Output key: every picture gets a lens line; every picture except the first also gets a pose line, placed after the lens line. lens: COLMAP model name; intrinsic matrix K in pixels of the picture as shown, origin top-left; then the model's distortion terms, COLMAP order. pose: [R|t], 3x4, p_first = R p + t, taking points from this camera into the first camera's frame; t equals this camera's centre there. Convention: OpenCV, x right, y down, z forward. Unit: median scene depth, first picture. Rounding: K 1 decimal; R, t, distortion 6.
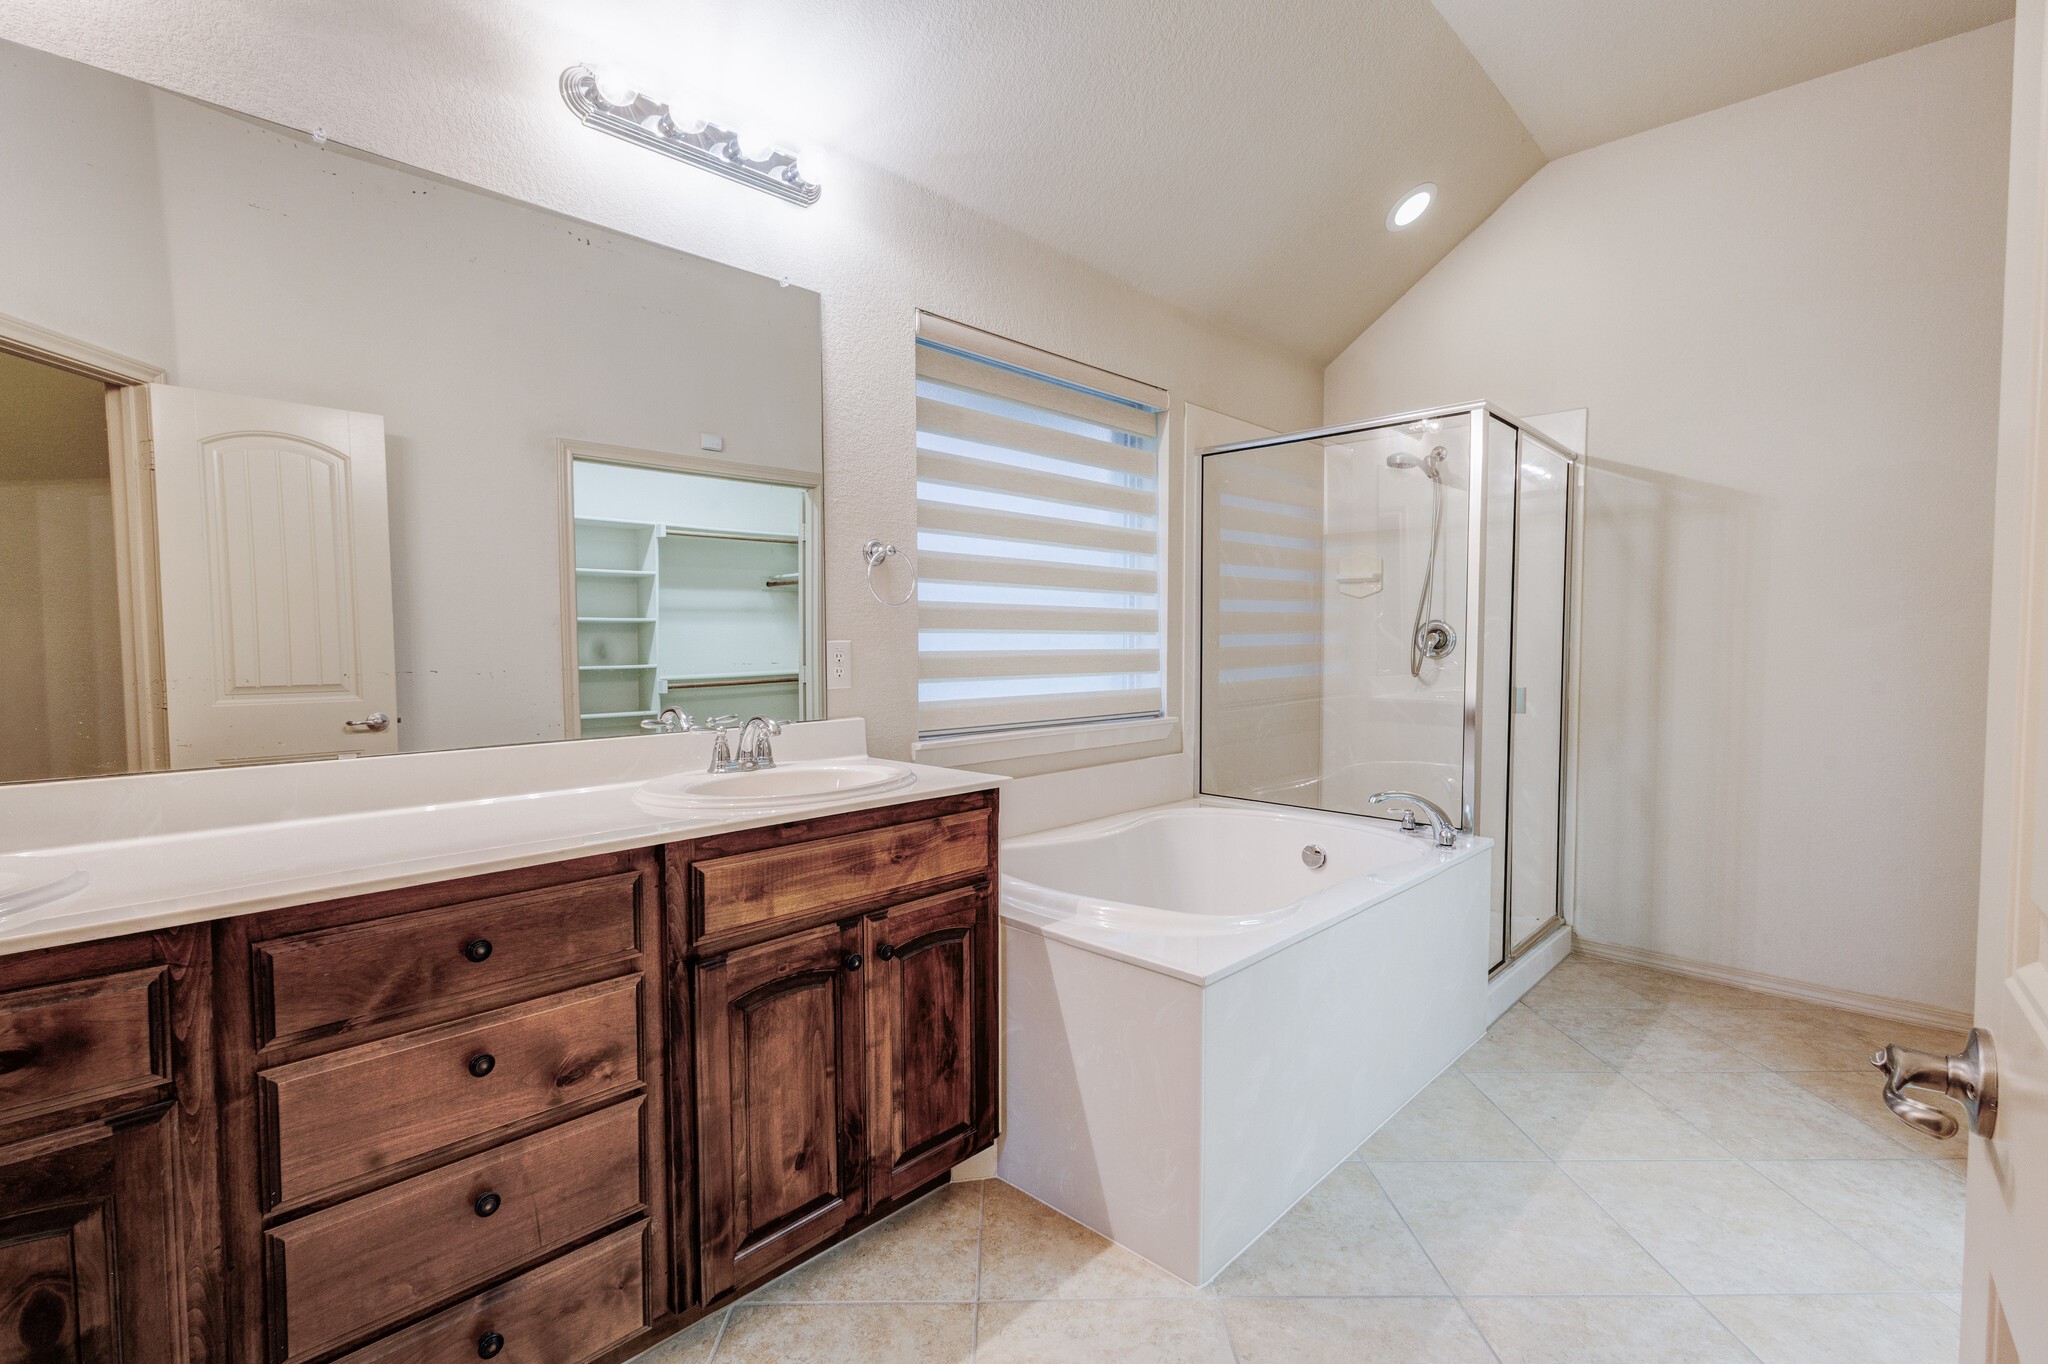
lens RADIAL K [[932.6, 0, 1026.4], [0, 932.6, 681.8], [0, 0, 1]] dist [0.004528, -0.000608]
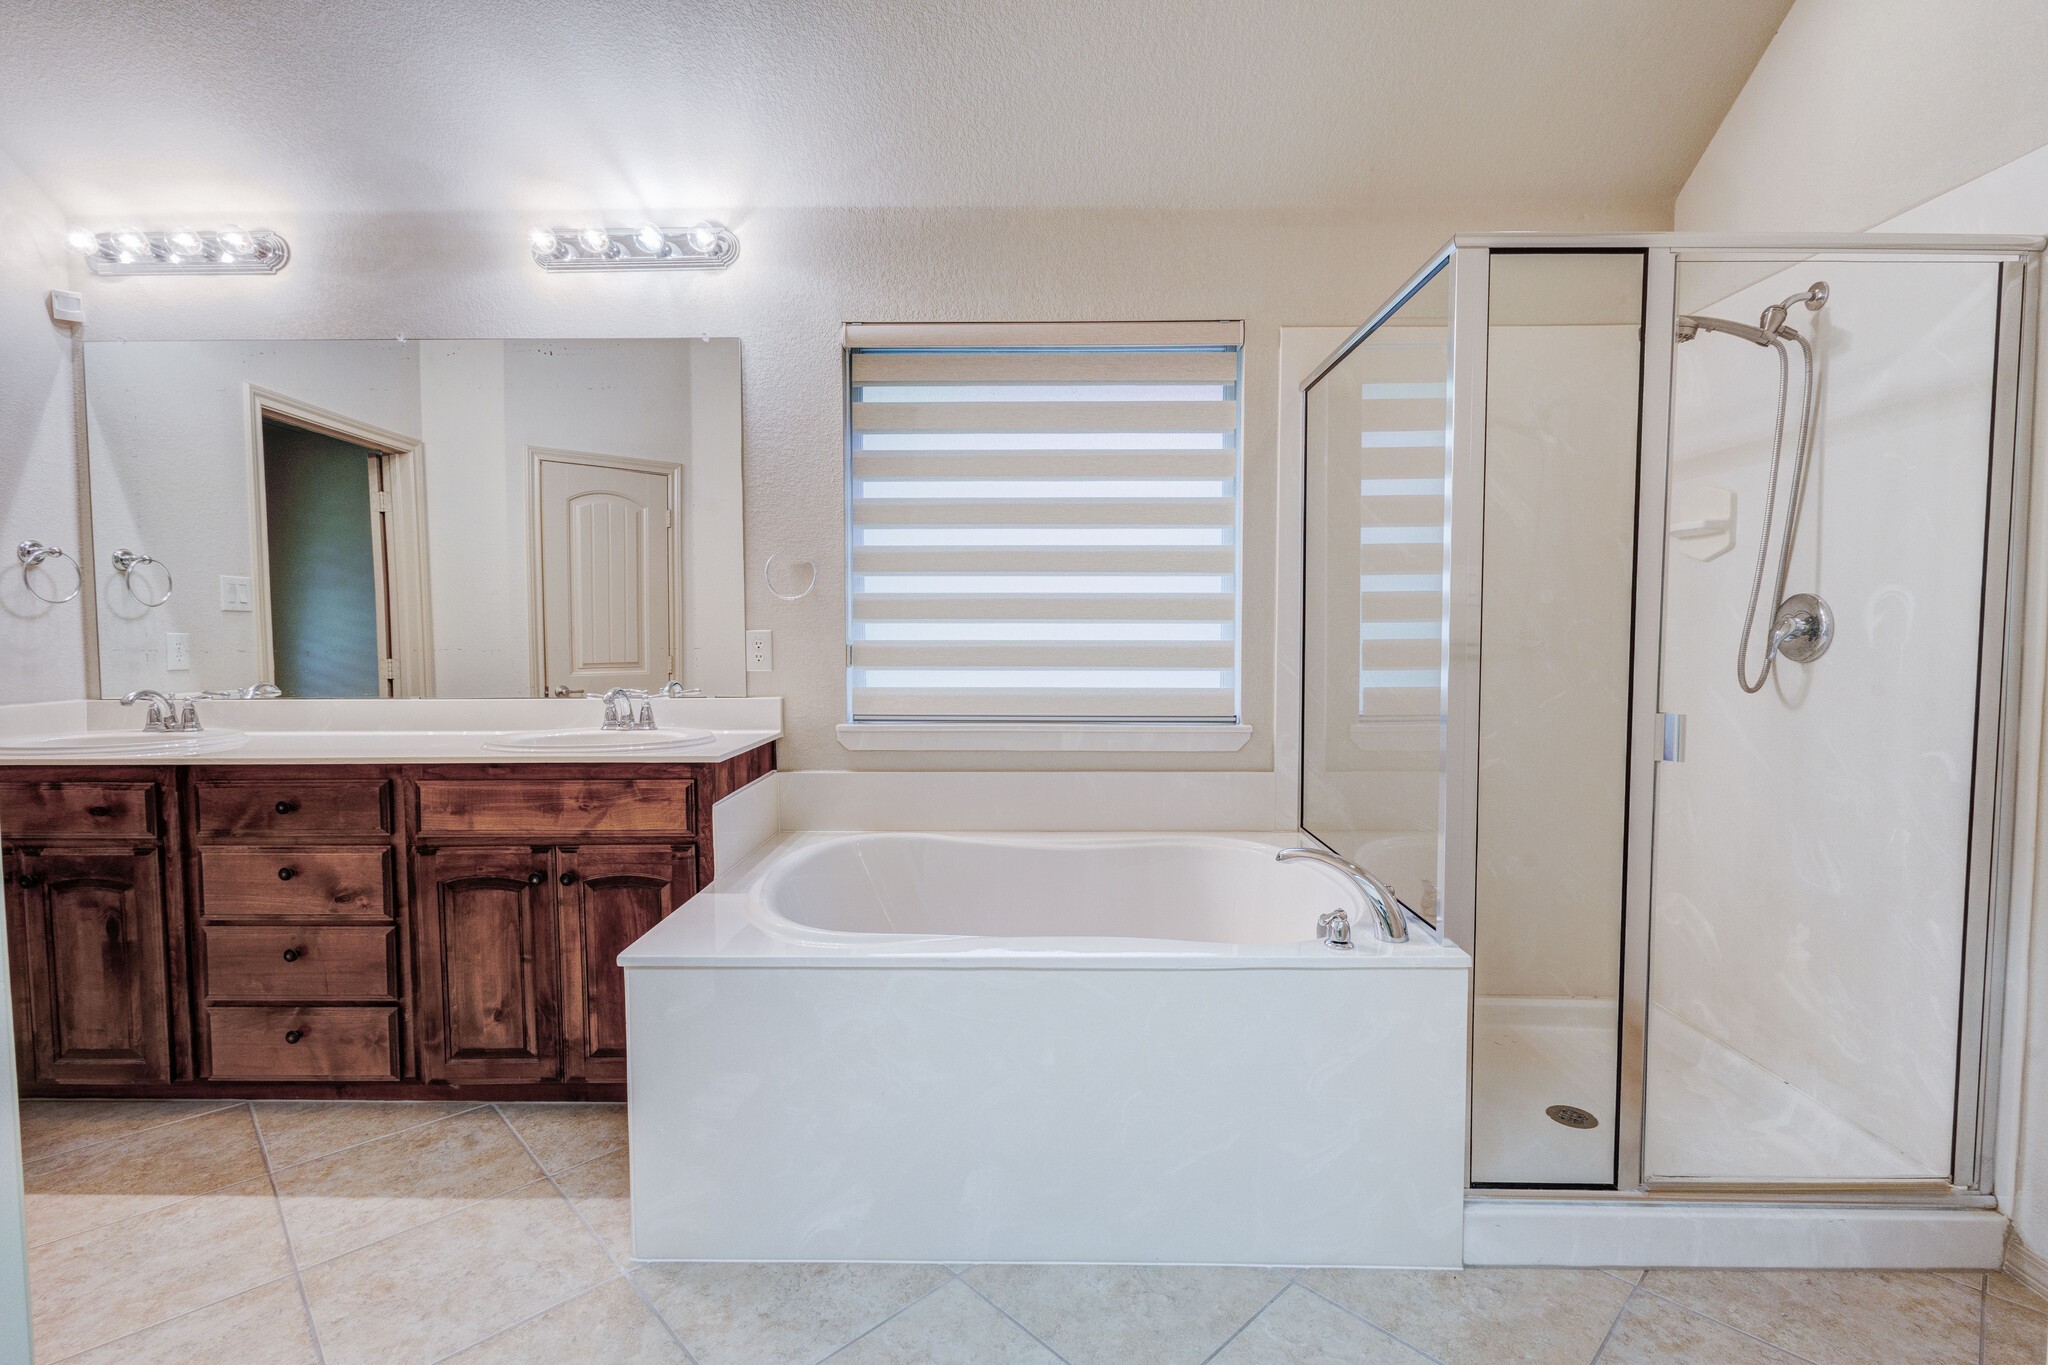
lens RADIAL K [[932.6, 0, 1026.4], [0, 932.6, 682.3], [0, 0, 1]] dist [0.004528, -0.000608]
pose [[0.680233, 0.038649, -0.731977, 1.259756], [-0.031463, 0.999228, 0.023520, -0.024148], [0.732321, 0.007031, 0.680924, 0.640625]]
